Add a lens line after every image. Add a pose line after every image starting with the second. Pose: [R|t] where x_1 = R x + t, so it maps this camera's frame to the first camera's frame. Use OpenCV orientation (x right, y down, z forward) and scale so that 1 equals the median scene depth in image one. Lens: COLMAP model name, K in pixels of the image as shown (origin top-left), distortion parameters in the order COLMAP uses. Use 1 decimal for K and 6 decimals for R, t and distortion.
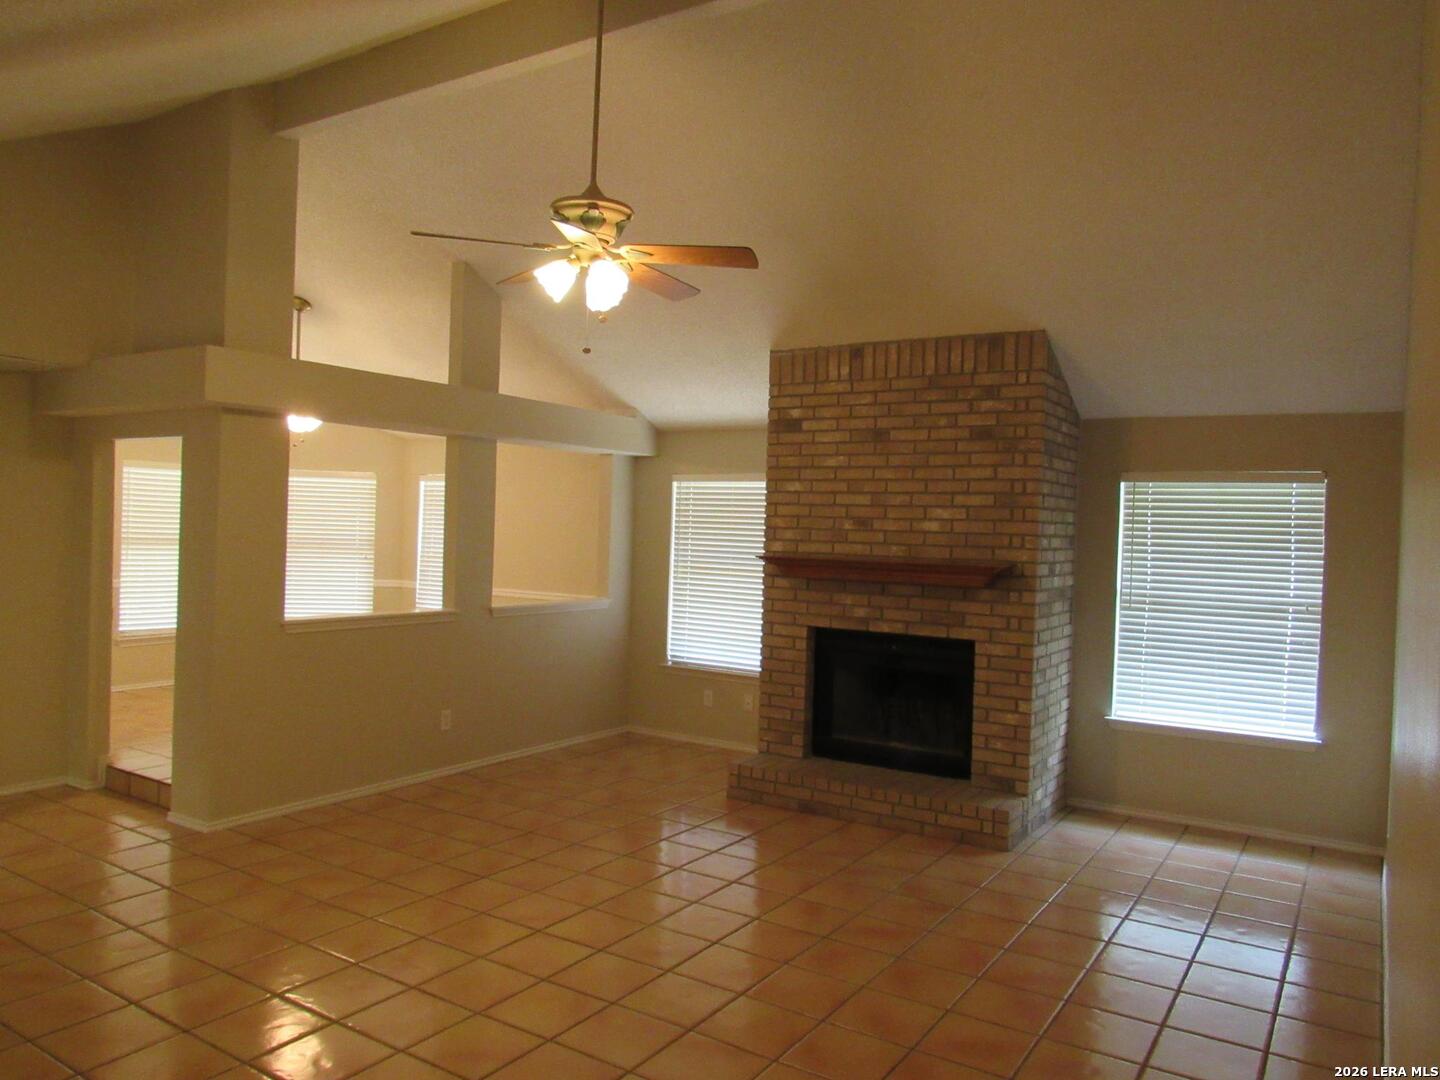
lens RADIAL K [[1028.7, 0, 714.7], [0, 1028.7, 535.2], [0, 0, 1]] dist [-0.025455, 0.003640]
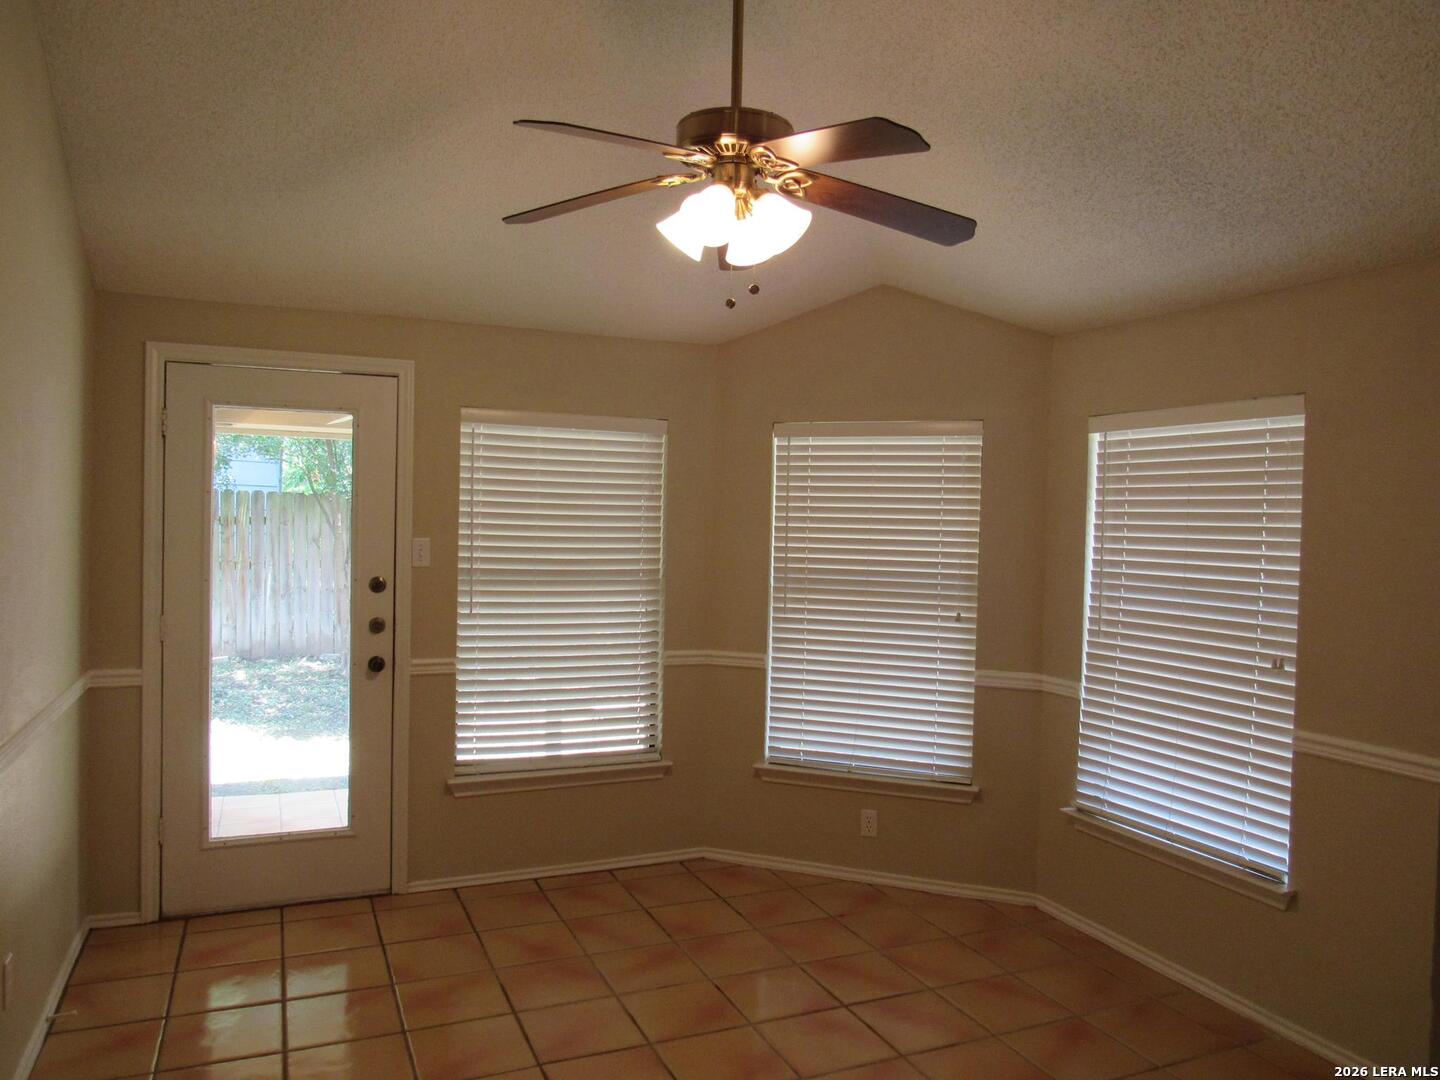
lens RADIAL K [[1028.7, 0, 724.0], [0, 1028.7, 544.1], [0, 0, 1]] dist [-0.025455, 0.003640]
pose [[0.840075, 0.002103, -0.542466, -0.276847], [-0.001274, 0.999997, 0.001903, -0.013938], [0.542468, -0.000907, 0.840076, 0.856339]]
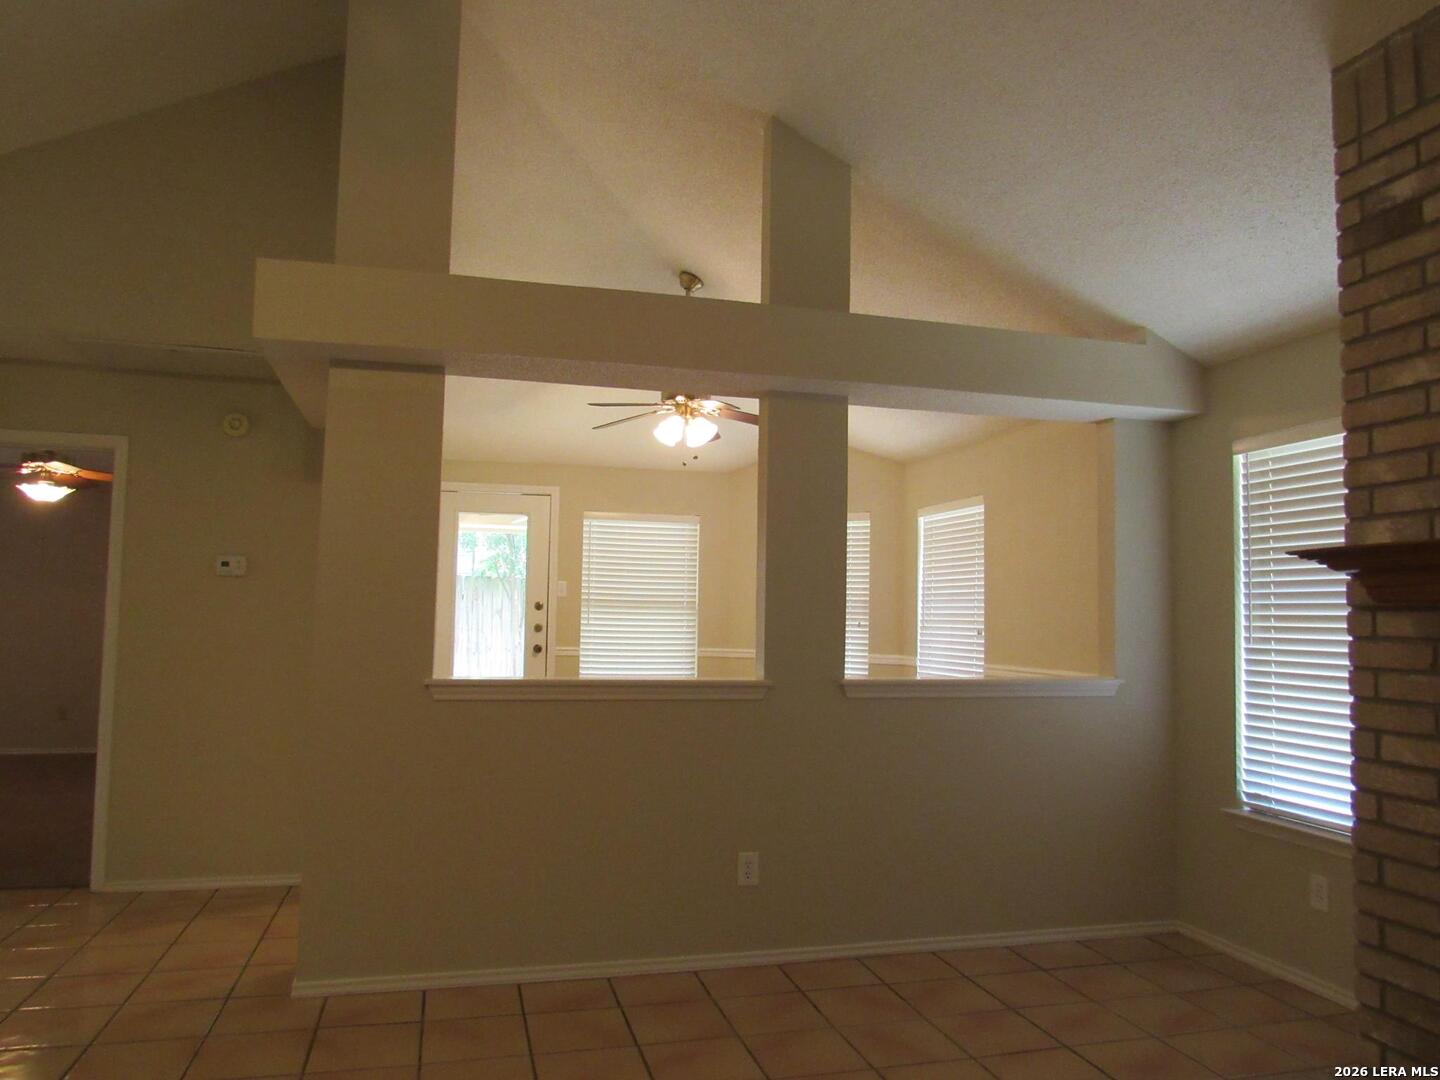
lens RADIAL K [[1028.7, 0, 723.5], [0, 1028.7, 538.6], [0, 0, 1]] dist [-0.025455, 0.003640]
pose [[0.745298, -0.067329, -0.663323, 0.130994], [0.000035, 0.994892, -0.100945, 0.051790], [0.666731, 0.075211, 0.741494, 0.544248]]
